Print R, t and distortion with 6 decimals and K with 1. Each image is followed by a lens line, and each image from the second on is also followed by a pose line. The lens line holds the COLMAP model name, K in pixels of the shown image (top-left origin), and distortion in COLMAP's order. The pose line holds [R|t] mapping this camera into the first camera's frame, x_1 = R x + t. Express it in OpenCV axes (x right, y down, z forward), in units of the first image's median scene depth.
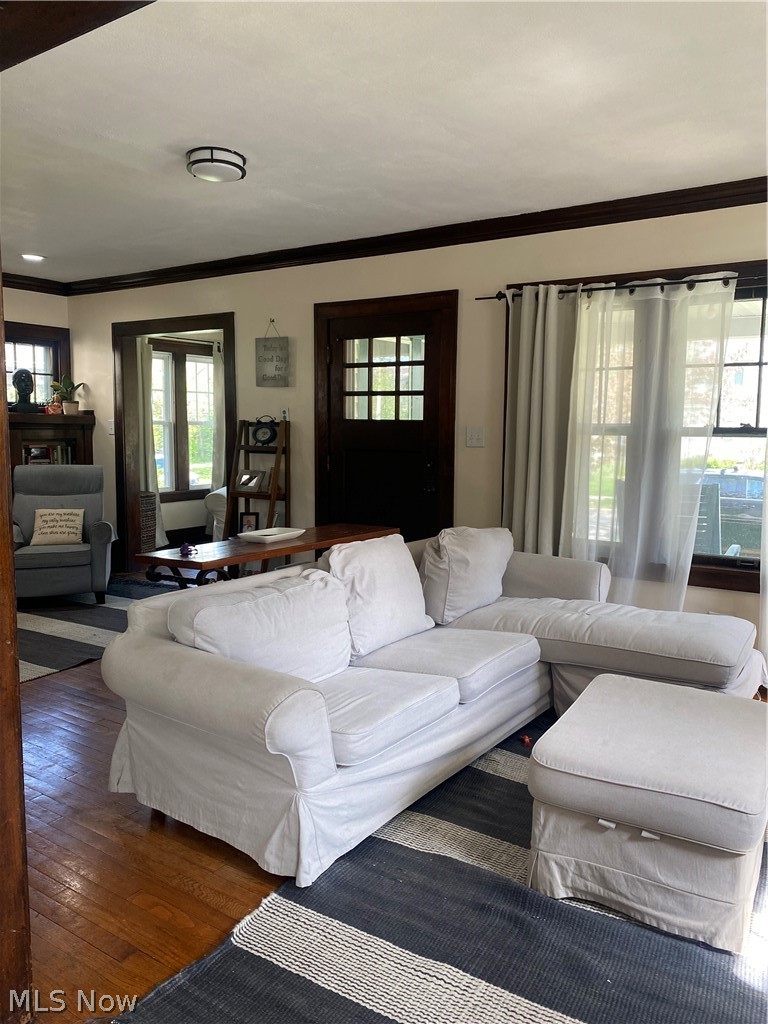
lens RADIAL K [[776.6, 0, 384.0], [0, 776.6, 512.0], [0, 0, 1]] dist [0.005454, -0.067731]
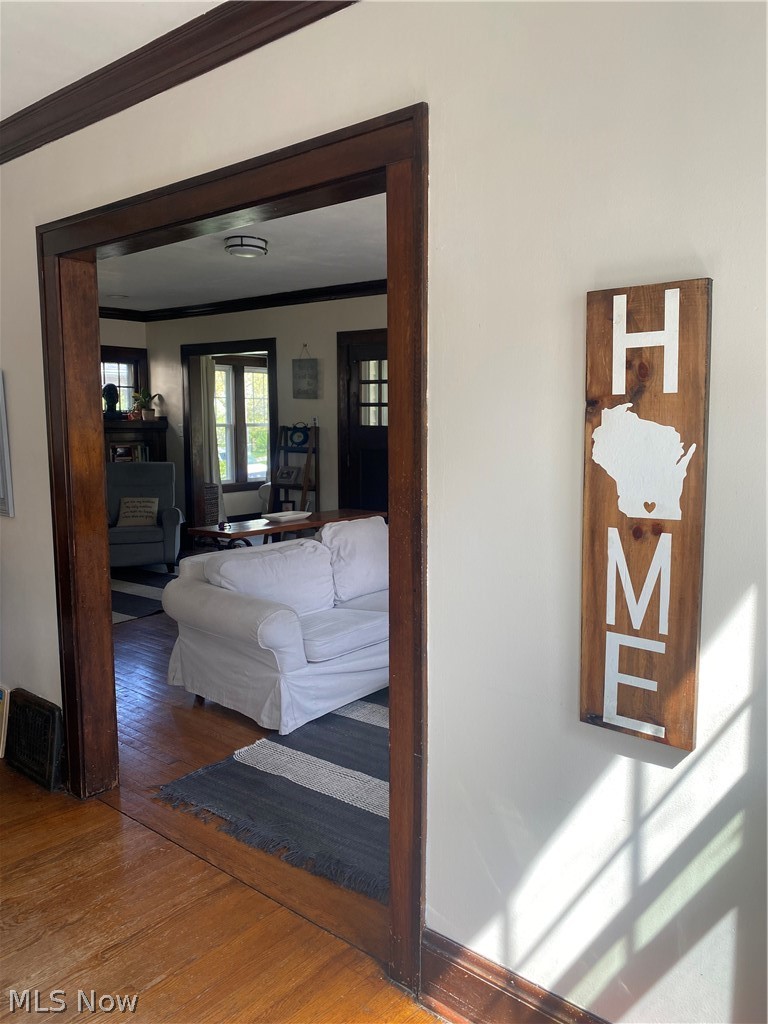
lens RADIAL K [[790.1, 0, 384.0], [0, 790.1, 512.0], [0, 0, 1]] dist [0.000274, 0.000318]
pose [[0.994928, 0.002752, -0.100556, 0.108394], [-0.001554, 0.999927, 0.011996, 0.003396], [0.100582, -0.011779, 0.994859, -0.240842]]
